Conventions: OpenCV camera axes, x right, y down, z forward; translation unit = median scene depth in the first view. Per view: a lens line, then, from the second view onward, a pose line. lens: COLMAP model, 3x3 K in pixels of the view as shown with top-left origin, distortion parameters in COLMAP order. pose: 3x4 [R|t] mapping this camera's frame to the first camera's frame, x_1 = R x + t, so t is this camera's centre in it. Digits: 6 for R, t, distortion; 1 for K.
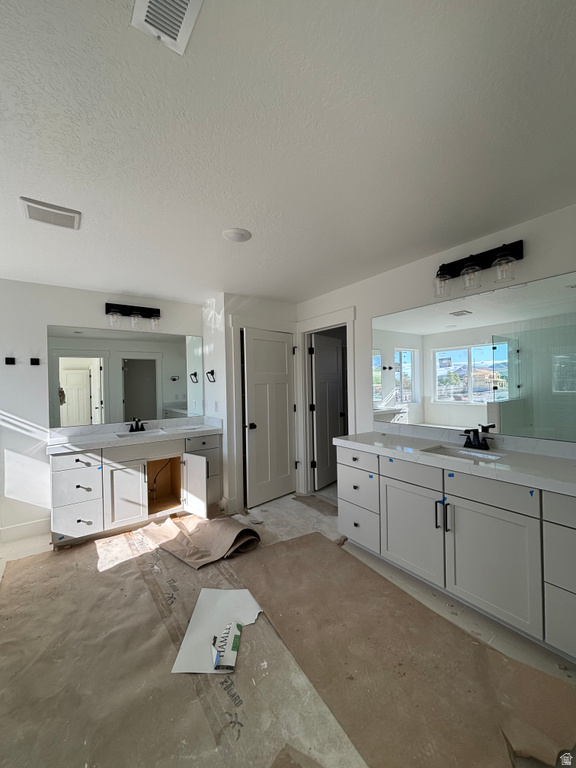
lens RADIAL K [[310.3, 0, 288.0], [0, 310.3, 384.0], [0, 0, 1]] dist [-0.000516, -0.000077]
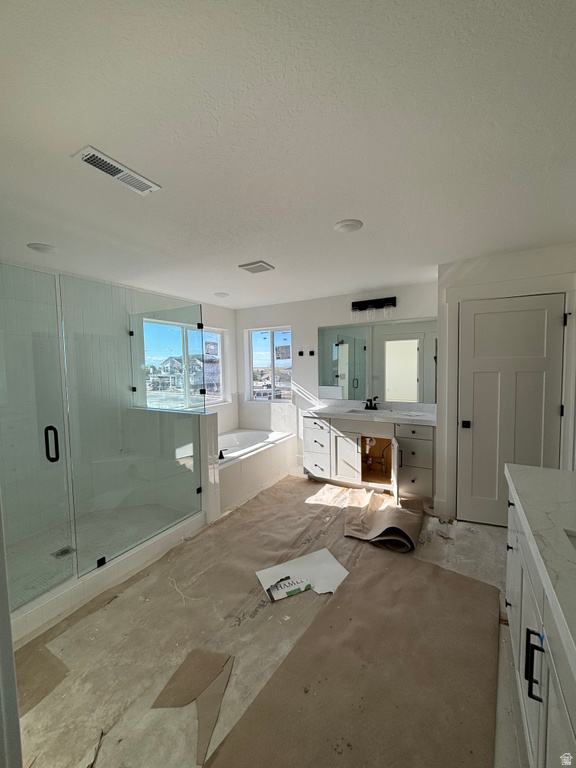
lens RADIAL K [[309.0, 0, 288.0], [0, 309.0, 384.0], [0, 0, 1]] dist [0.000276, 0.000078]
pose [[0.403519, 0.070718, -0.912234, 0.541253], [0.009545, 0.996629, 0.081483, -0.049088], [0.914921, -0.041587, 0.401484, 0.324813]]
